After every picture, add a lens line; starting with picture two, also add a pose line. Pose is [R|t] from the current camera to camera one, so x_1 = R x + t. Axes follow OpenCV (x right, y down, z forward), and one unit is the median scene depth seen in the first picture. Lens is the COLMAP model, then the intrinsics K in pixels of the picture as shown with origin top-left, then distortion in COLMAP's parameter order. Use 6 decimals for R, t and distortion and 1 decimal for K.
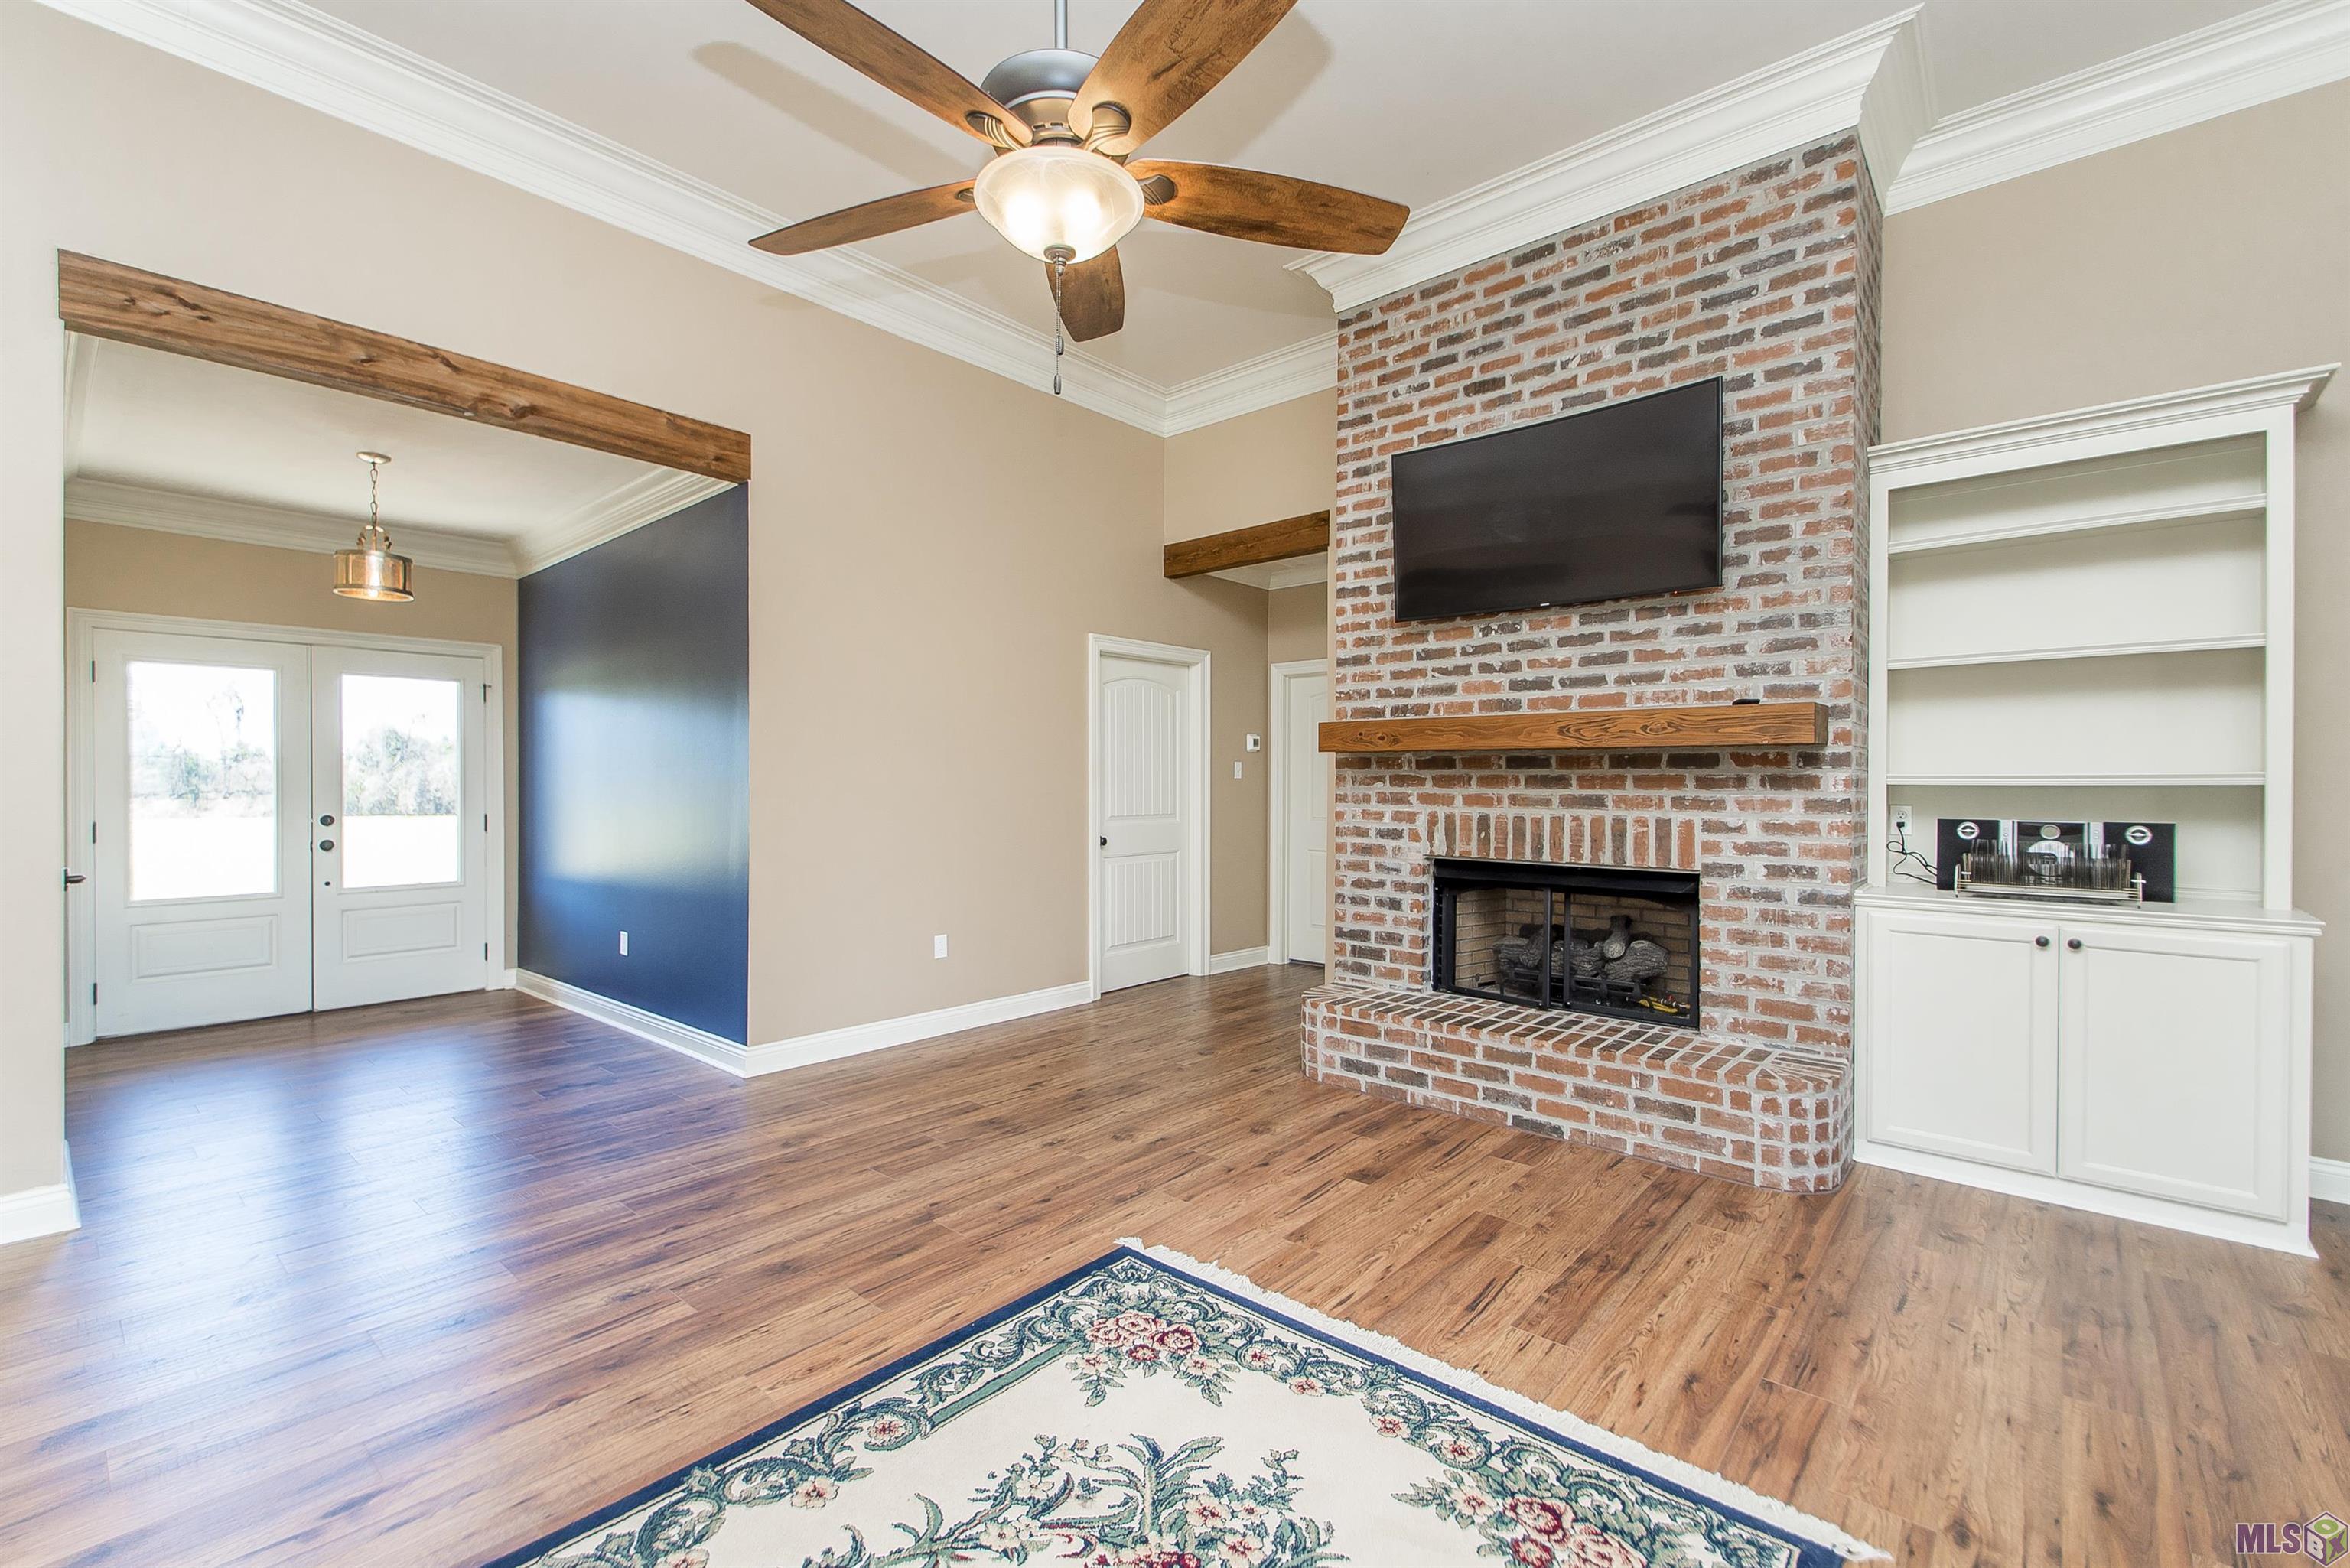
lens RADIAL K [[1015.6, 0, 1128.5], [0, 1015.6, 769.7], [0, 0, 1]] dist [0.020472, -0.007230]
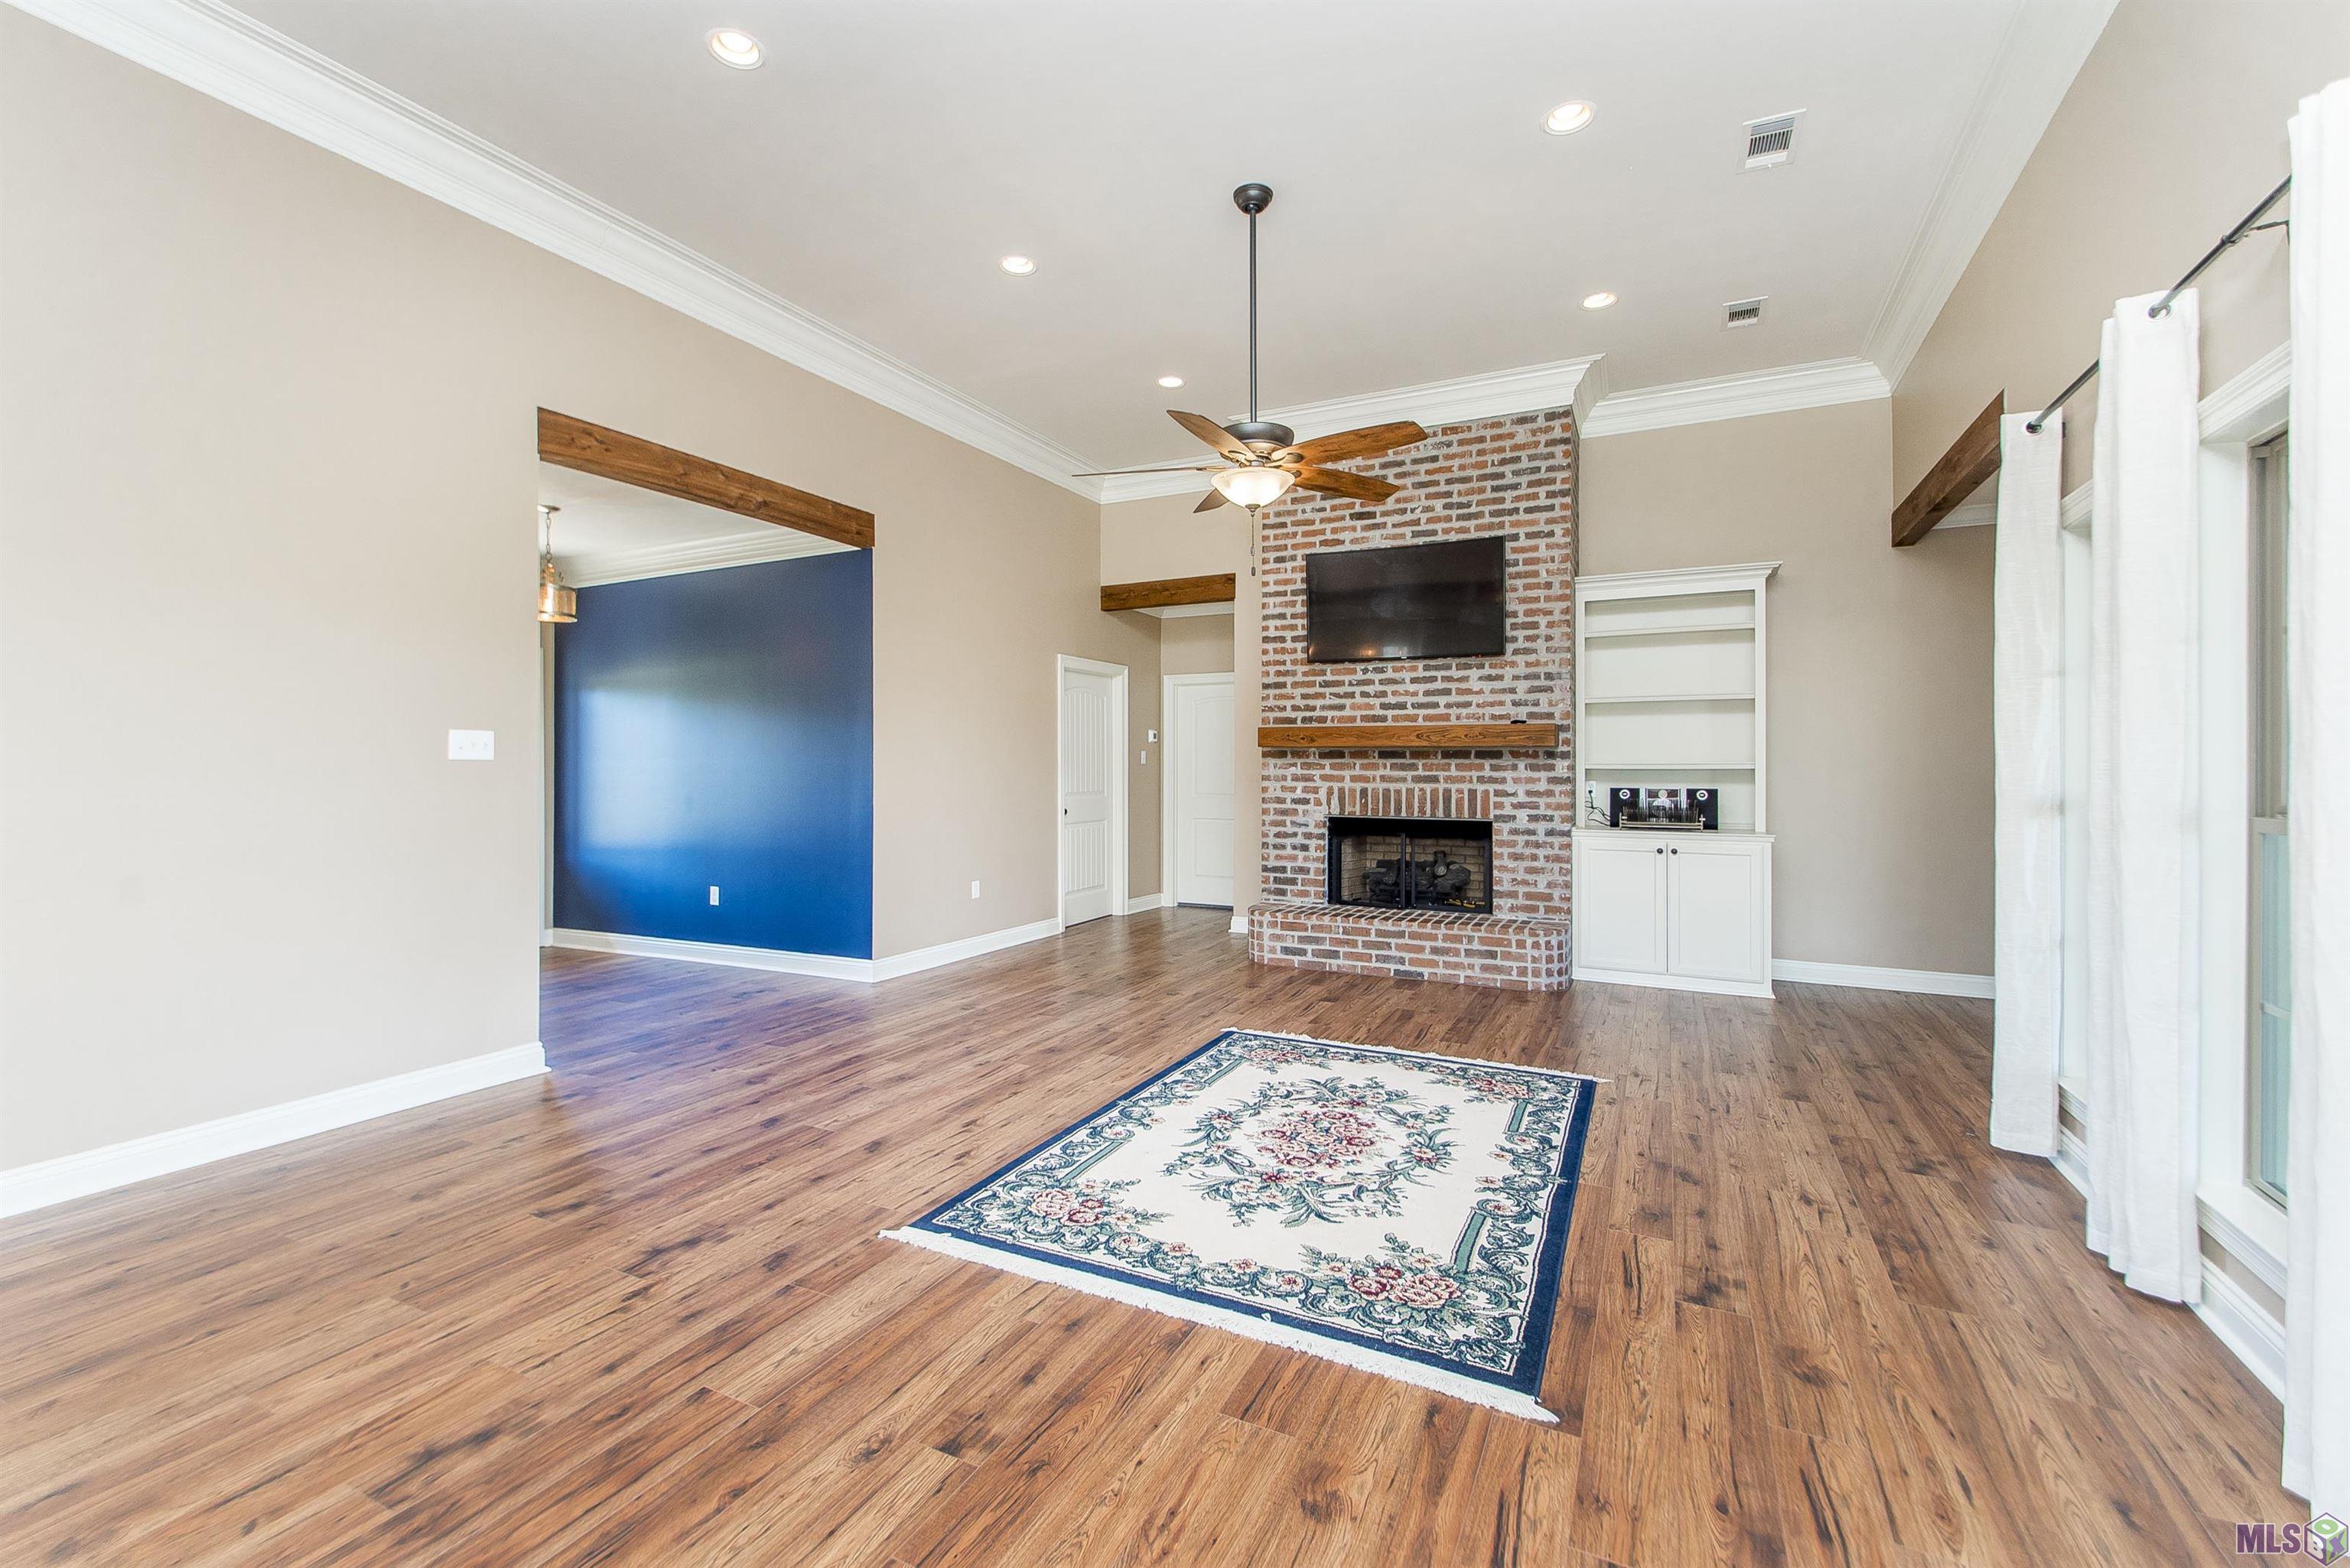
lens RADIAL K [[1015.6, 0, 1132.4], [0, 1015.6, 742.1], [0, 0, 1]] dist [0.020472, -0.007230]
pose [[0.967041, 0.006193, 0.254545, -0.472329], [-0.003171, 0.999920, -0.012280, -0.007729], [-0.254601, 0.011068, 0.966983, -0.512000]]
